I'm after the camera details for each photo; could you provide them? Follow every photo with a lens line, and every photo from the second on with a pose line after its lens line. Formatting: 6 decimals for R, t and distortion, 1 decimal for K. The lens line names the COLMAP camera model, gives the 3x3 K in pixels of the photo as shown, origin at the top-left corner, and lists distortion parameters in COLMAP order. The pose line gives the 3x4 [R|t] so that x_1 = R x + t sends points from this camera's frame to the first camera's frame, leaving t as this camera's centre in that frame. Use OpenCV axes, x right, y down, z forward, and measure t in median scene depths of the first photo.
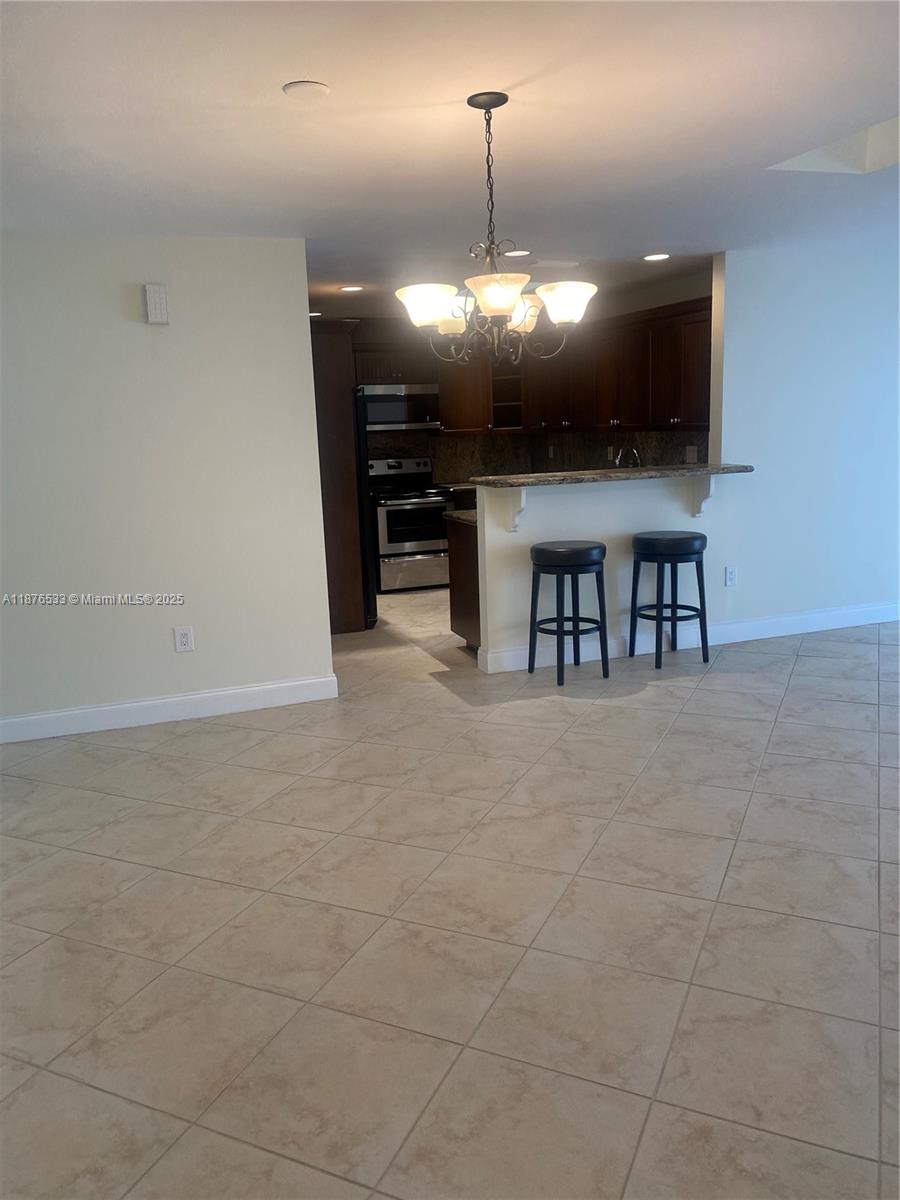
lens RADIAL K [[899.1, 0, 437.6], [0, 899.1, 601.9], [0, 0, 1]] dist [0.002771, 0.000070]
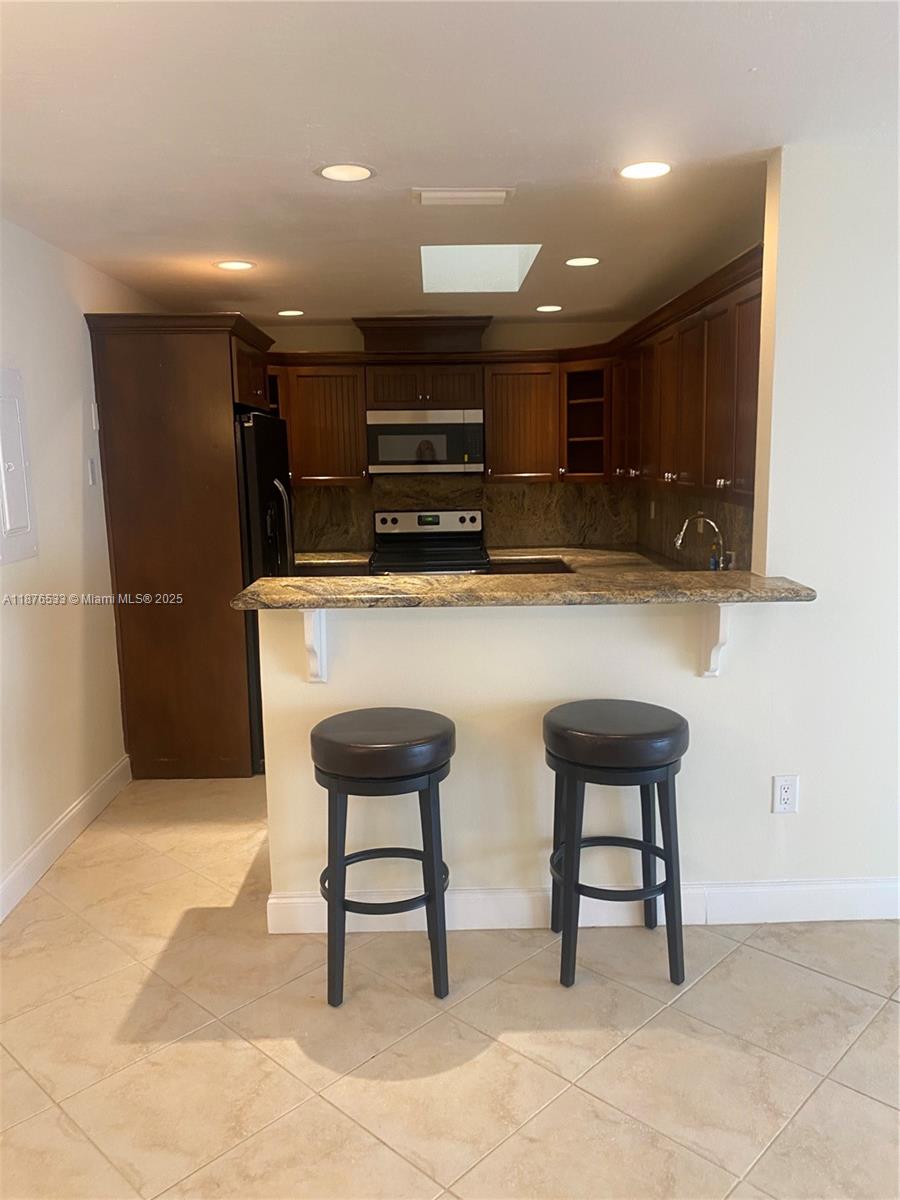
lens RADIAL K [[912.7, 0, 472.9], [0, 912.7, 598.9], [0, 0, 1]] dist [-0.006331, -0.004595]
pose [[0.953918, 0.070078, -0.291770, 0.326235], [-0.078361, 0.996784, -0.016785, -0.125784], [0.289656, 0.038874, 0.956341, 0.491341]]
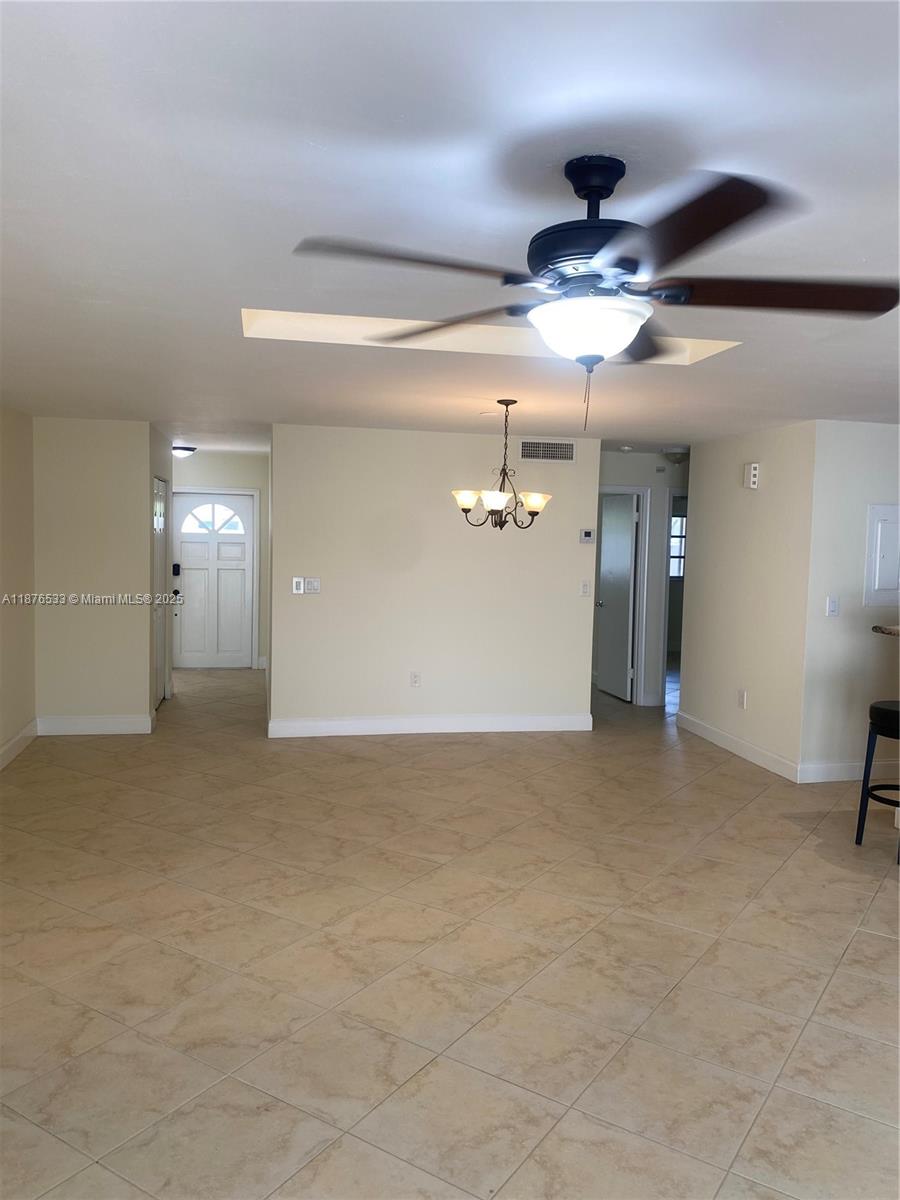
lens RADIAL K [[930.6, 0, 468.7], [0, 930.6, 598.9], [0, 0, 1]] dist [0.104048, -0.221327]
pose [[-0.123599, 0.108401, -0.986394, 1.079631], [-0.215845, 0.967280, 0.133346, -0.191684], [0.968573, 0.229389, -0.096157, 0.599806]]
